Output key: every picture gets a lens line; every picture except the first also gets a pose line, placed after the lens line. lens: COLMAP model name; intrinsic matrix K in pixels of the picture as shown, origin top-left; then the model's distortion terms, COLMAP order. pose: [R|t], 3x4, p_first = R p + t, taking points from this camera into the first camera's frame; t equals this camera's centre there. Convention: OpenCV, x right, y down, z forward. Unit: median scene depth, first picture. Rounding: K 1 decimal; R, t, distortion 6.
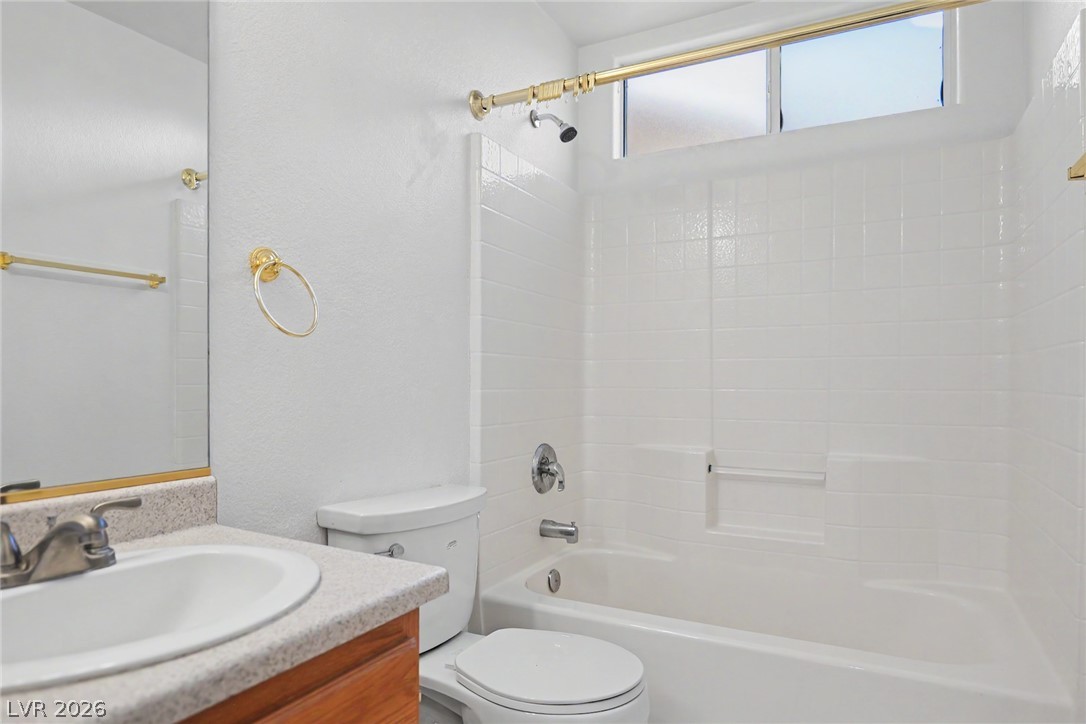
lens RADIAL K [[648.6, 0, 539.1], [0, 648.6, 367.6], [0, 0, 1]] dist [-0.030687, 0.010538]
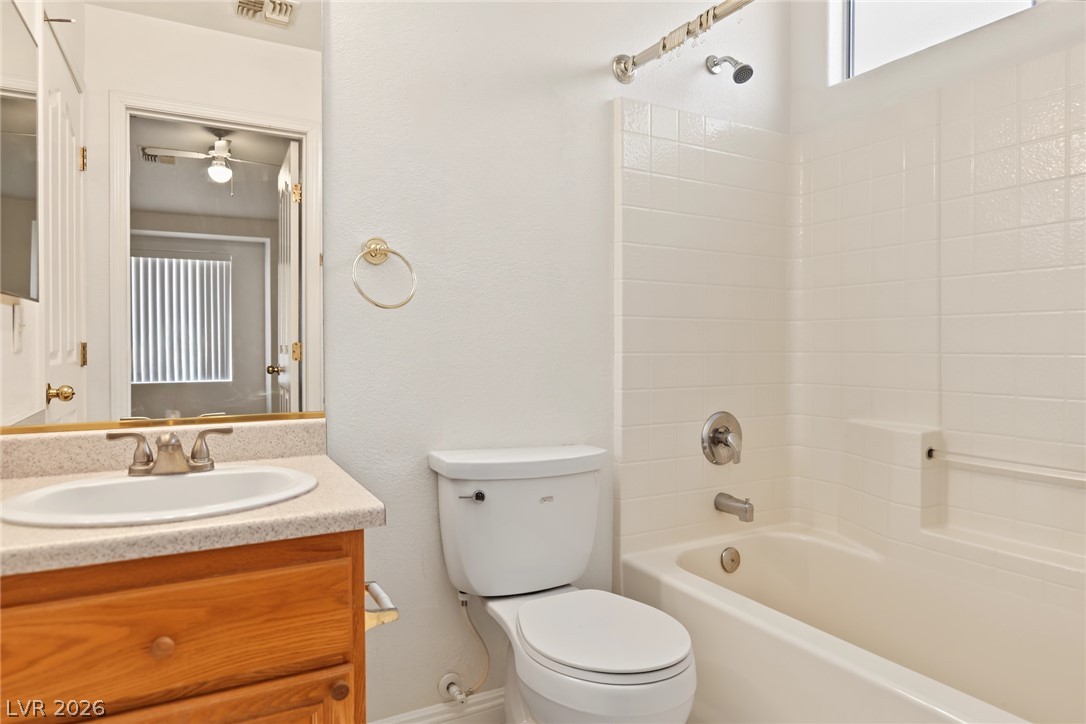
lens RADIAL K [[648.6, 0, 523.5], [0, 648.6, 336.4], [0, 0, 1]] dist [-0.030687, 0.010538]
pose [[0.834153, -0.011885, -0.551405, 0.457098], [0.014878, 0.999889, 0.000955, 0.006587], [0.551332, -0.009000, 0.834237, 0.109654]]
